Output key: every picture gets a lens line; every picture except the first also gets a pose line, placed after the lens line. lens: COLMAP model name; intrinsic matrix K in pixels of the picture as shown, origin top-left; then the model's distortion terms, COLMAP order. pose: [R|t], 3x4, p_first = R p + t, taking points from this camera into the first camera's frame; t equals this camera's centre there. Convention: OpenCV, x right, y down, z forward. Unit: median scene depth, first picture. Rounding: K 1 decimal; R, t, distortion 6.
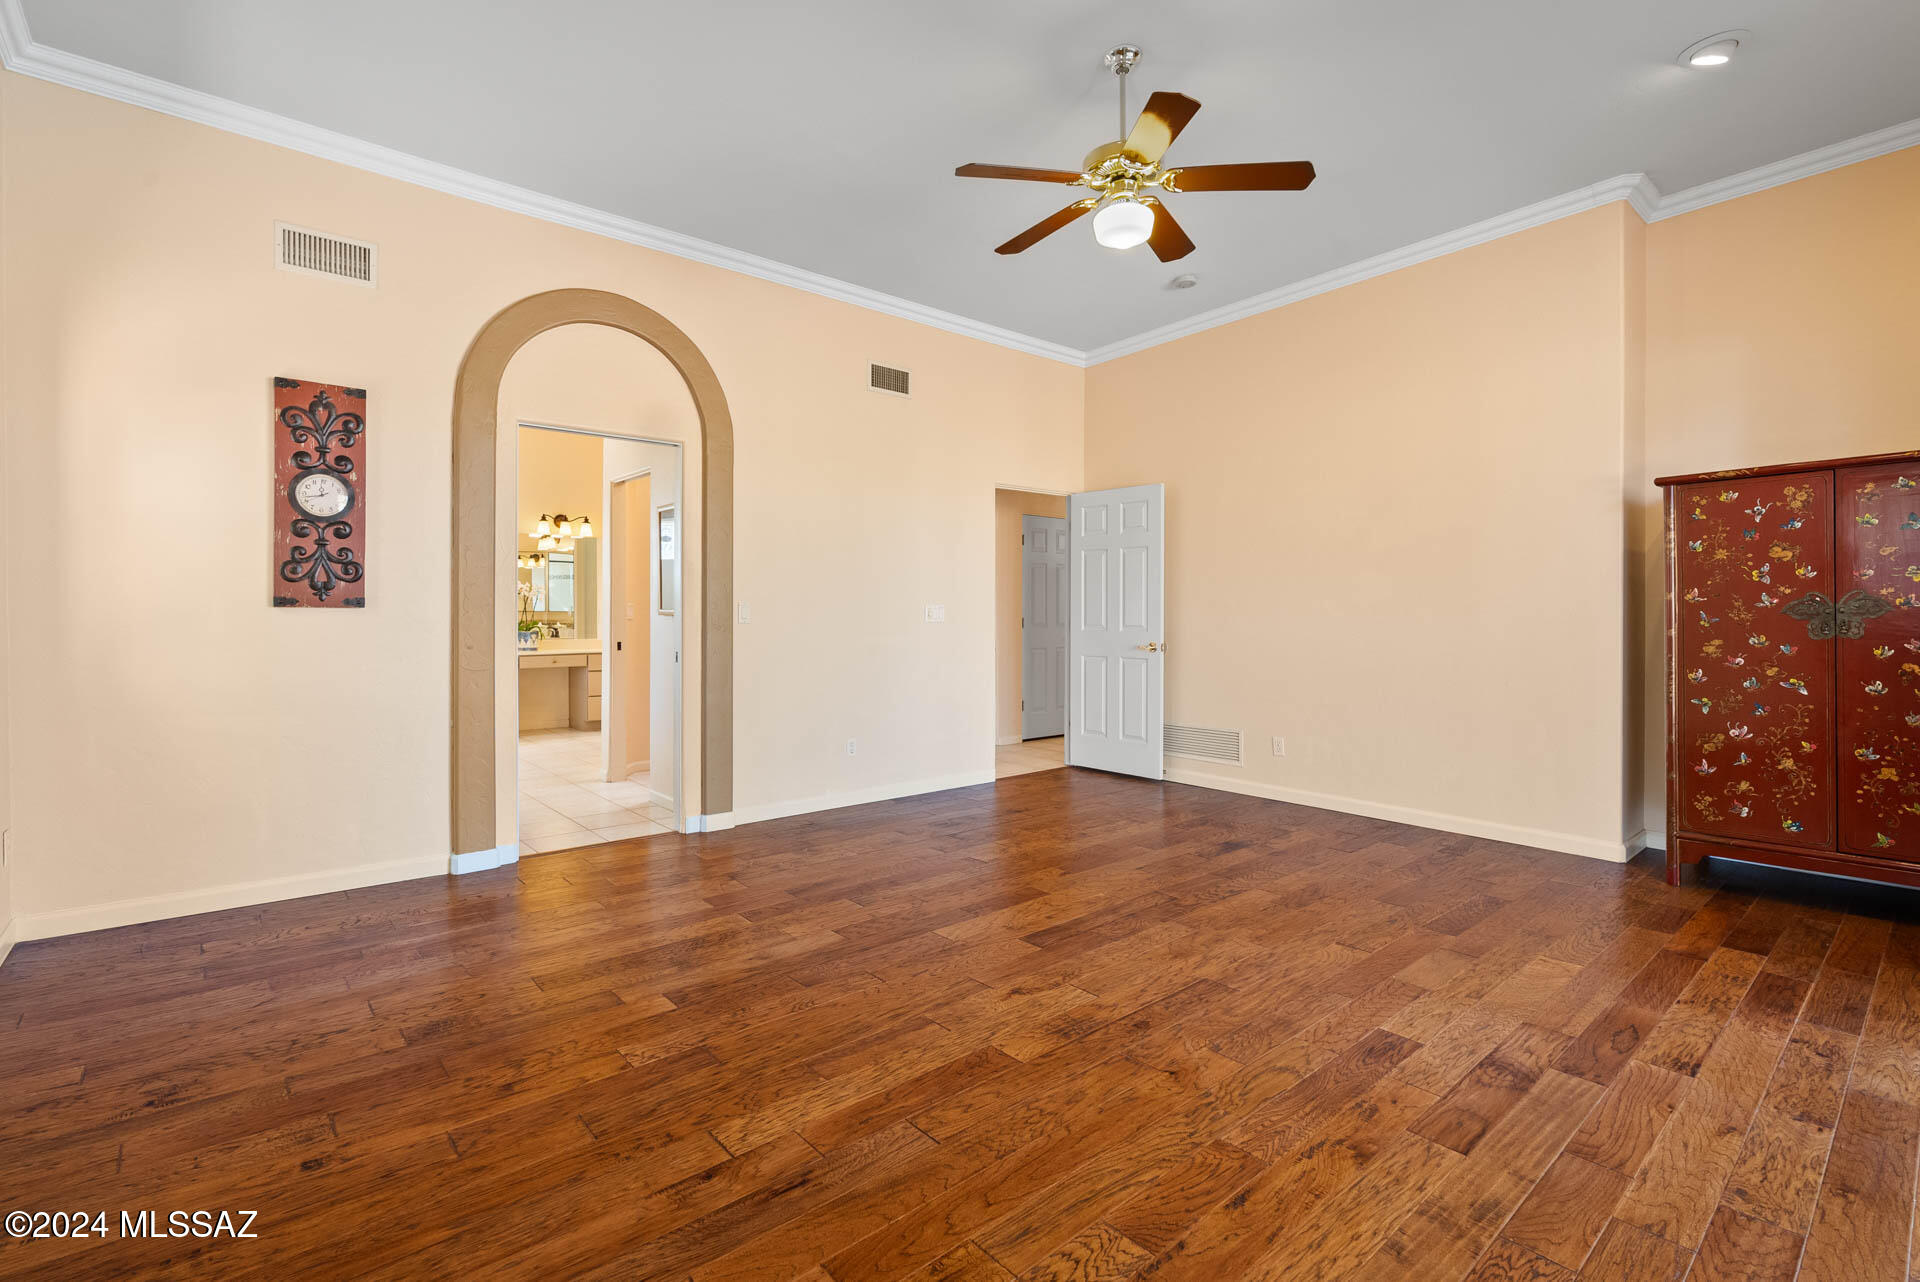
lens RADIAL K [[870.6, 0, 961.8], [0, 870.6, 638.3], [0, 0, 1]] dist [-0.002392, 0.002022]
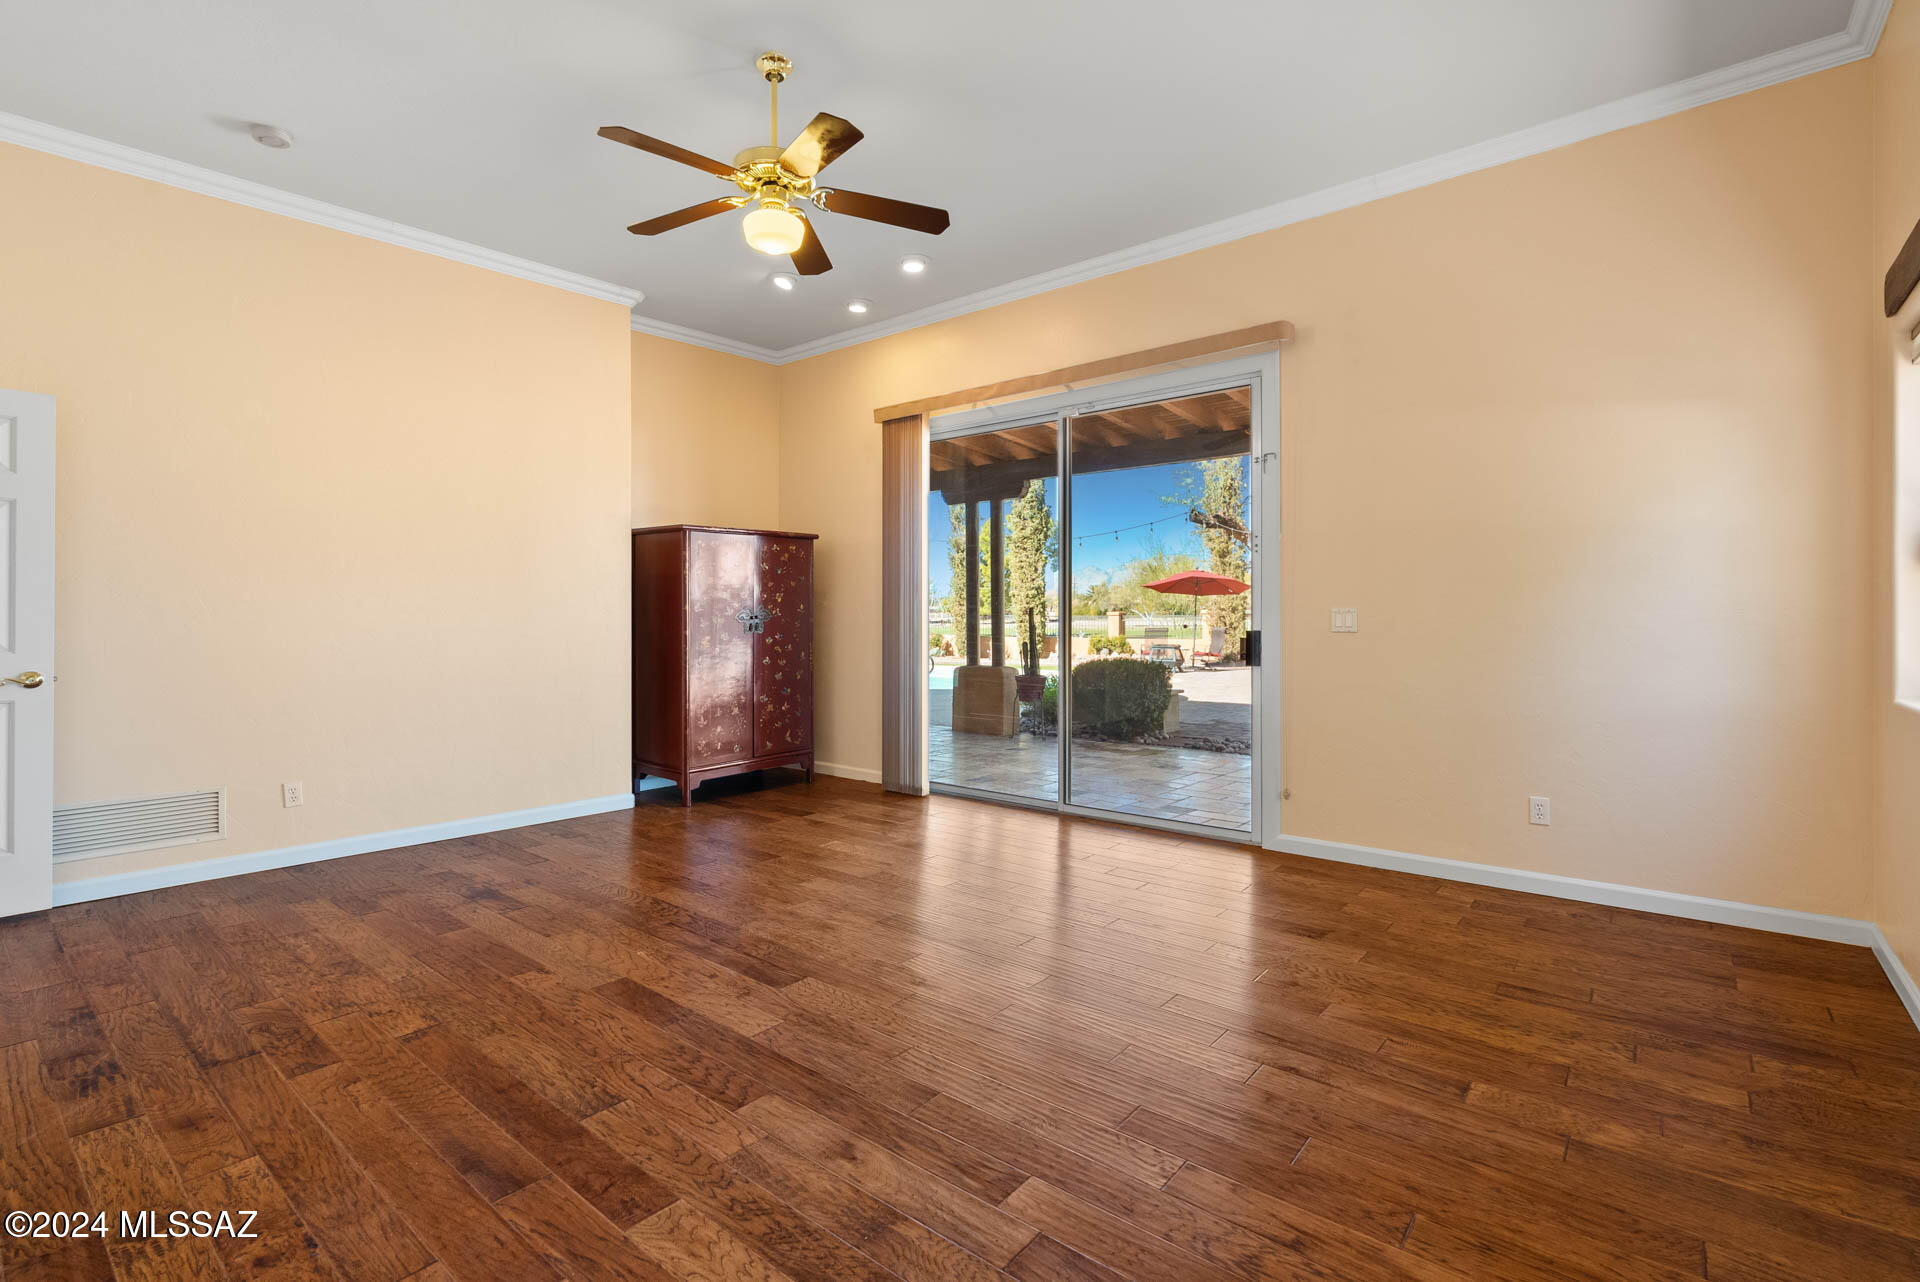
lens RADIAL K [[870.6, 0, 960.2], [0, 870.6, 626.8], [0, 0, 1]] dist [-0.002392, 0.002022]
pose [[-0.160761, -0.008934, 0.986953, -0.832175], [0.026679, 0.999554, 0.013394, -0.028130], [-0.986633, 0.028484, -0.160451, 0.952366]]
